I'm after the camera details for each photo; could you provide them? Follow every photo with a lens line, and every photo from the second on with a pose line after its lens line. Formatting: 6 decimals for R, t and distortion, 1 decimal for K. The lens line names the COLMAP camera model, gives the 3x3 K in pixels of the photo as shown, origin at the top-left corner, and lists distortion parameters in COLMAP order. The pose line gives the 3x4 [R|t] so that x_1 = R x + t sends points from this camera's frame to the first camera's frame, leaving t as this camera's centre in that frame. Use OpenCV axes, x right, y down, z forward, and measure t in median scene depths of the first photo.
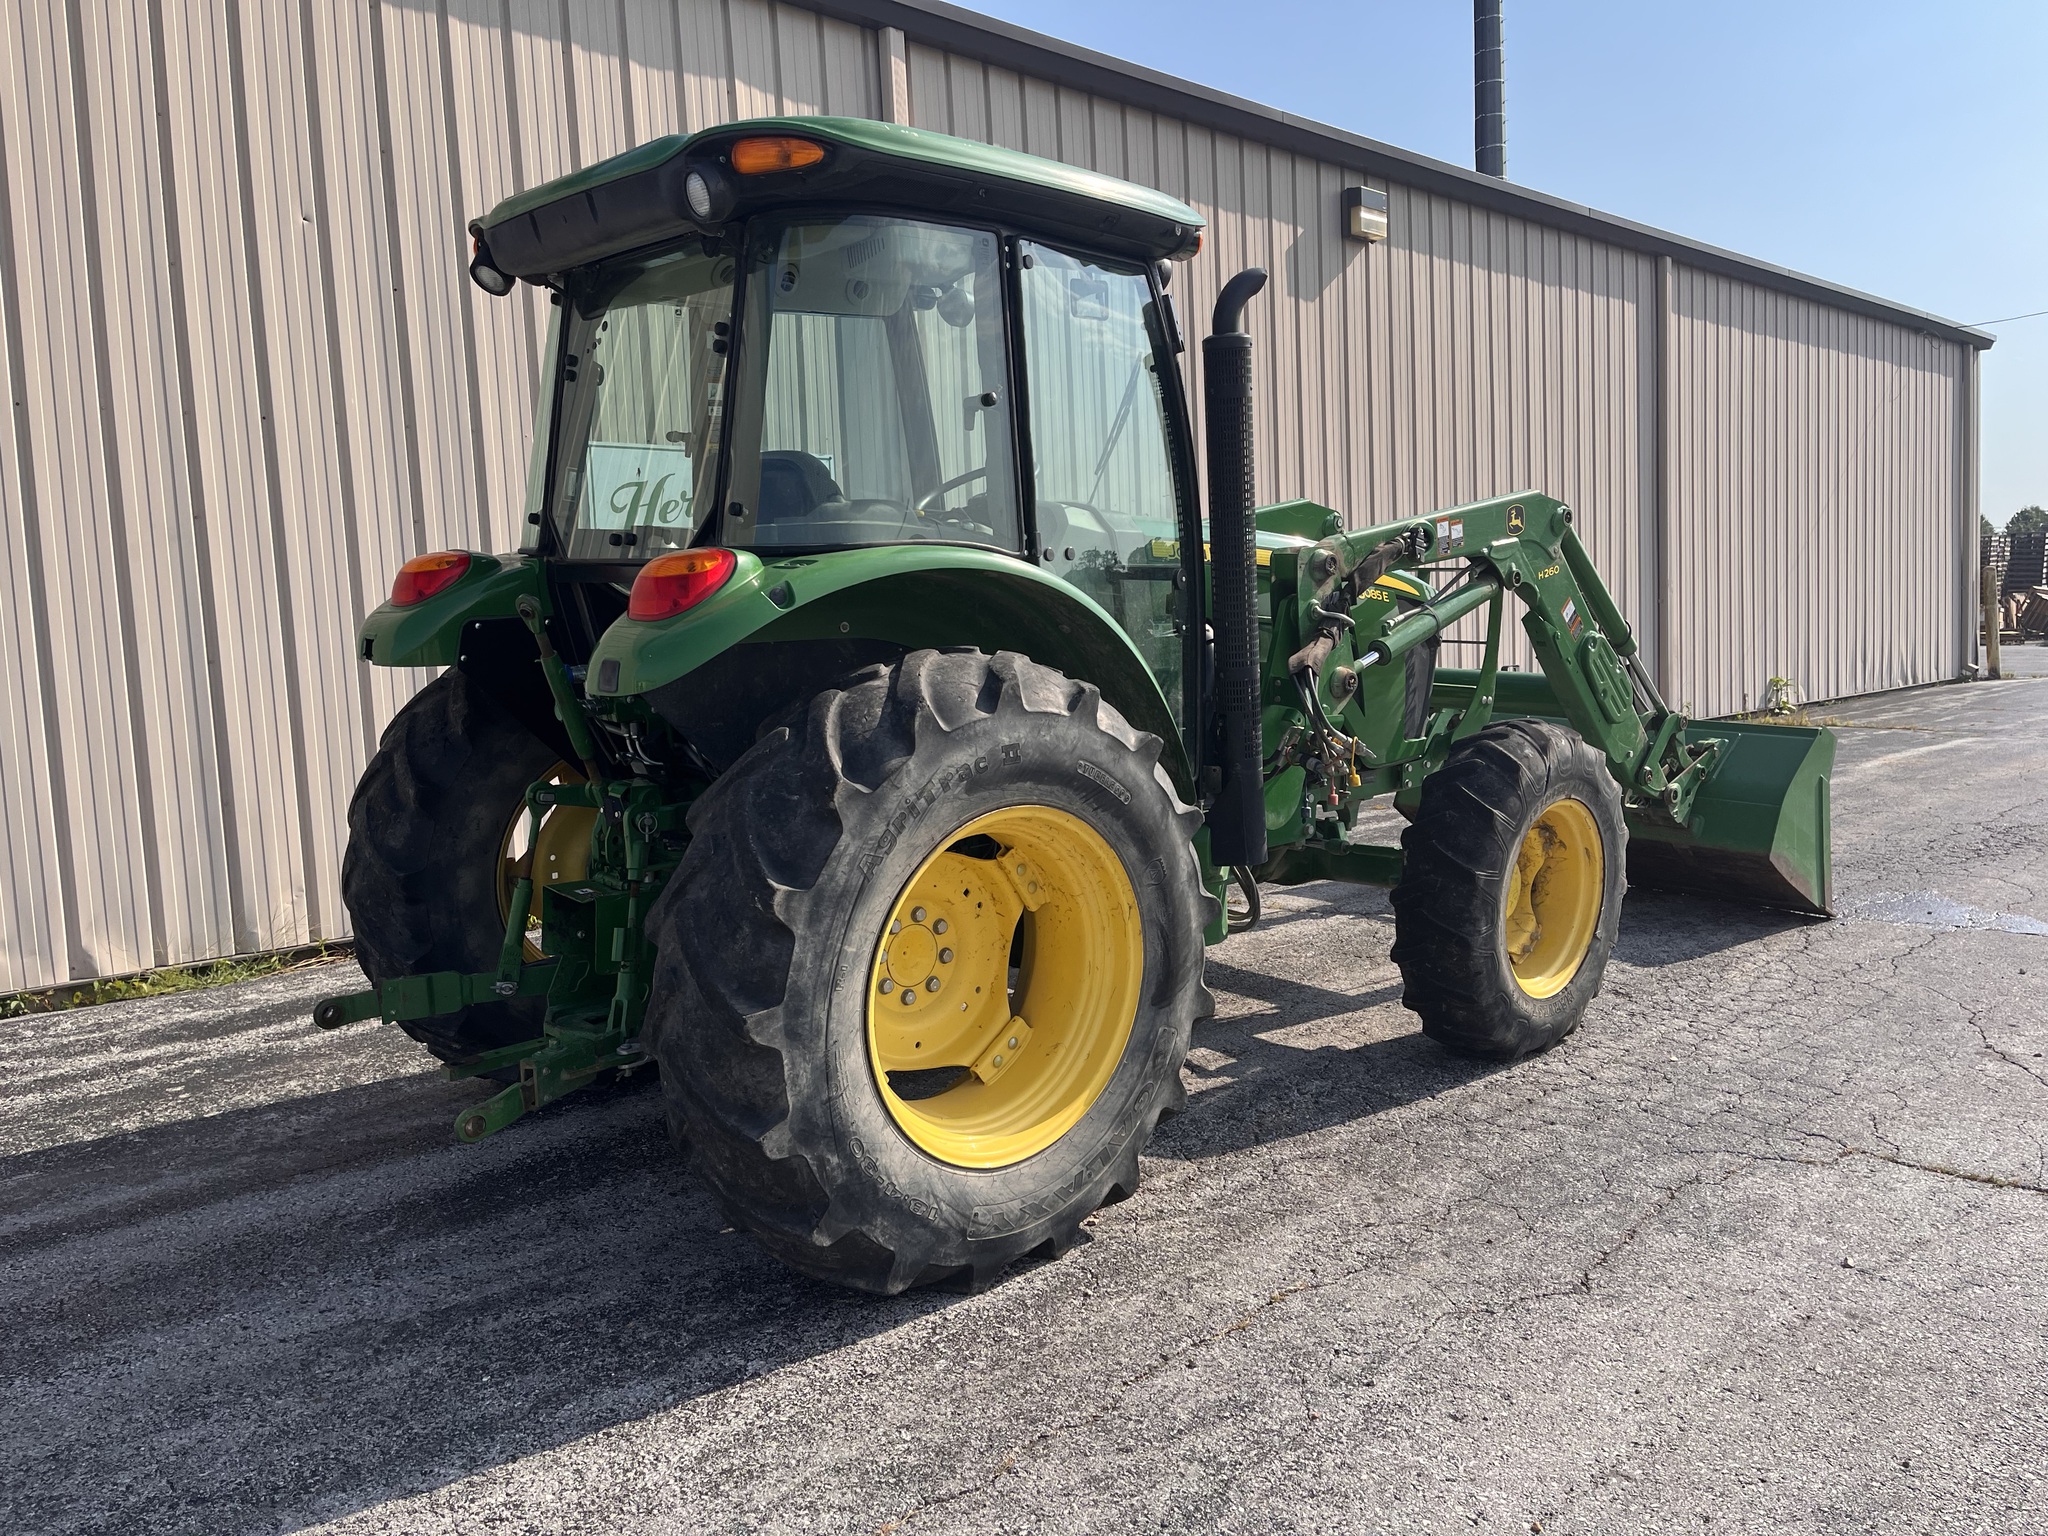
lens RADIAL K [[1546.9, 0, 1027.8], [0, 1546.9, 760.3], [0, 0, 1]] dist [0.075373, -0.132564]
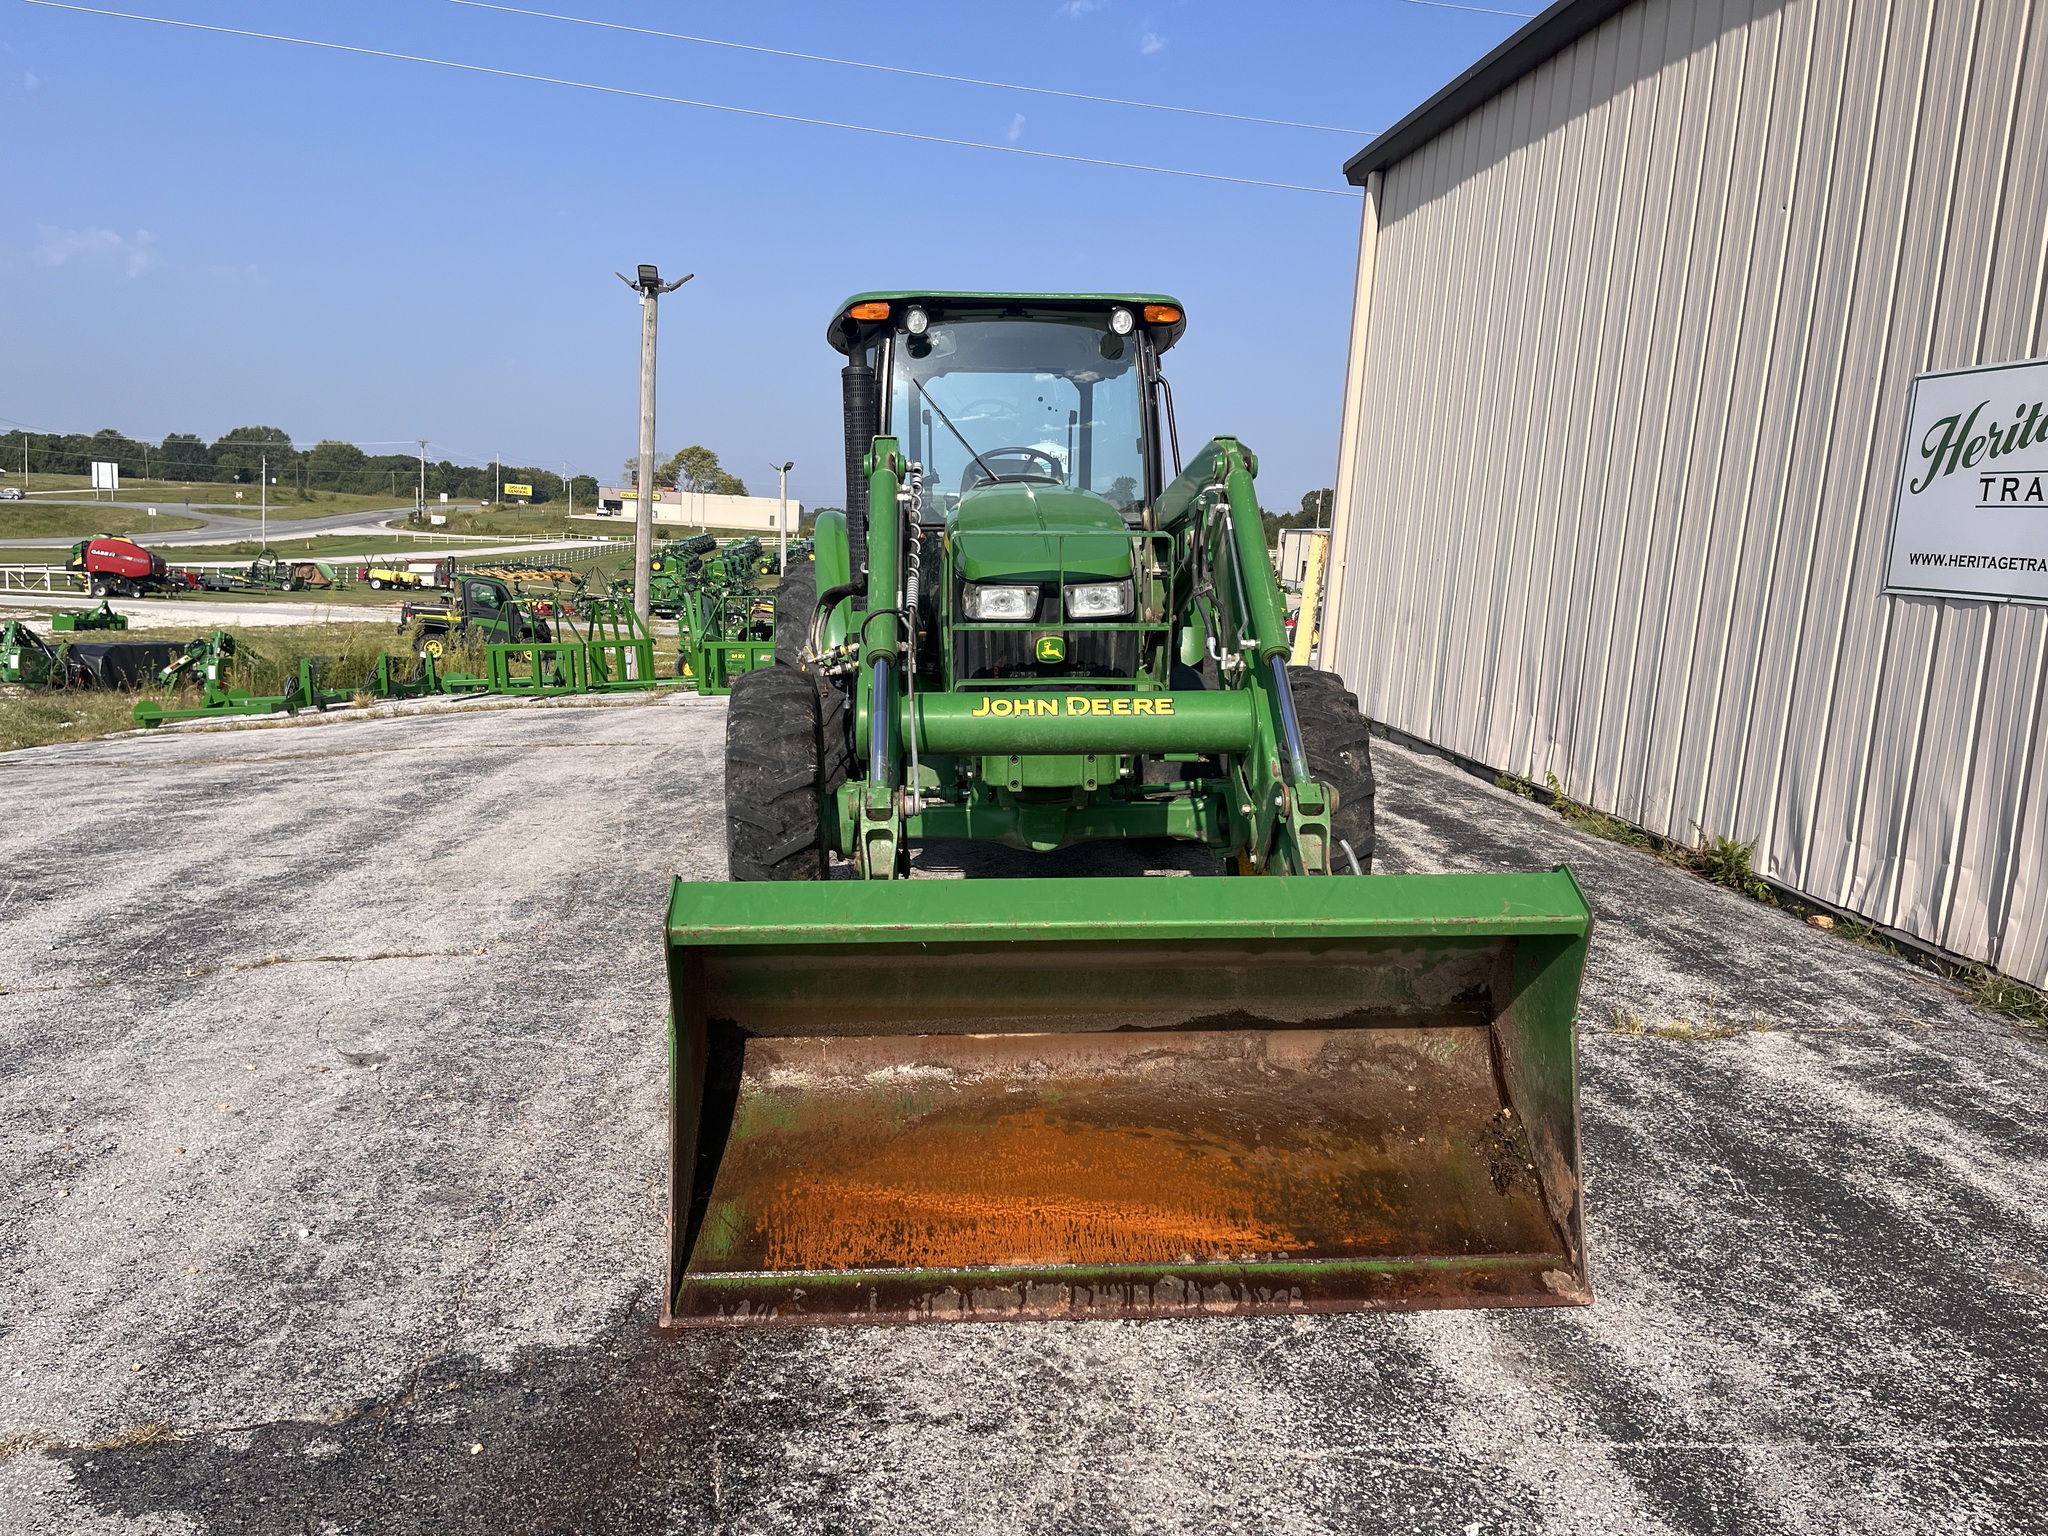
lens RADIAL K [[1544.3, 0, 1010.7], [0, 1544.3, 772.5], [0, 0, 1]] dist [0.061692, -0.077719]
pose [[-0.622090, 0.127725, -0.772457, 1.444774], [-0.099522, 0.965701, 0.239826, -0.314406], [0.776595, 0.226070, -0.588042, 2.421506]]
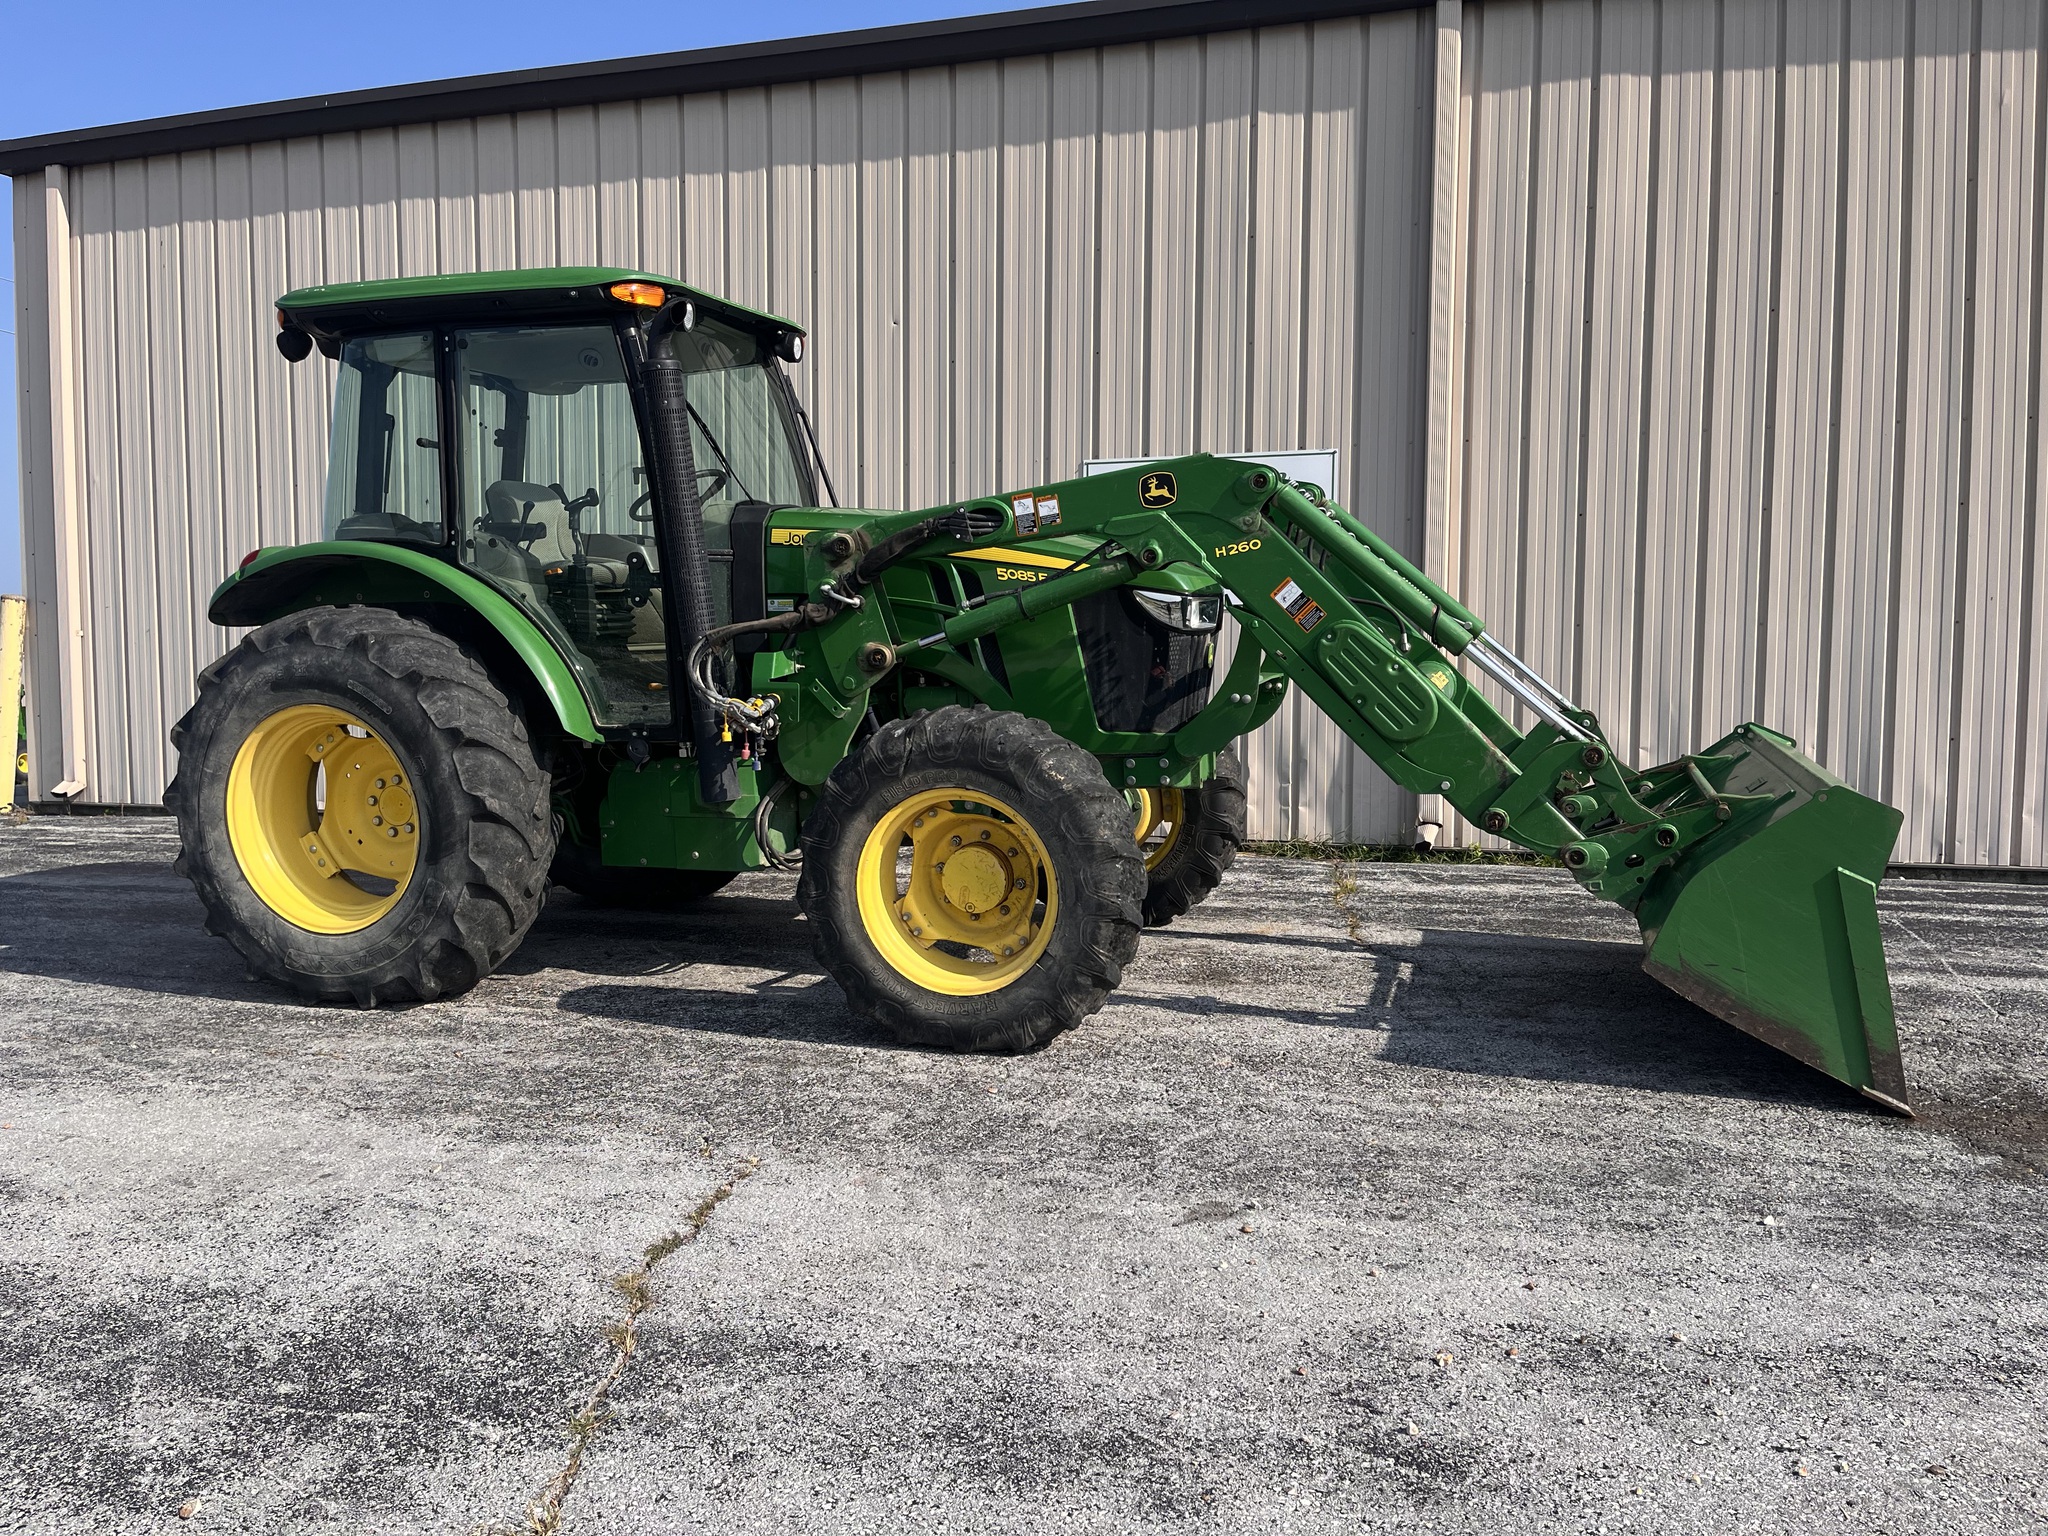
lens RADIAL K [[1543.9, 0, 1024.0], [0, 1543.9, 768.0], [0, 0, 1]] dist [0.061006, -0.075697]
pose [[0.499133, 0.095803, -0.861213, 1.571845], [-0.096558, 0.993829, 0.054593, -0.057226], [0.861129, 0.055908, 0.505304, 0.749150]]
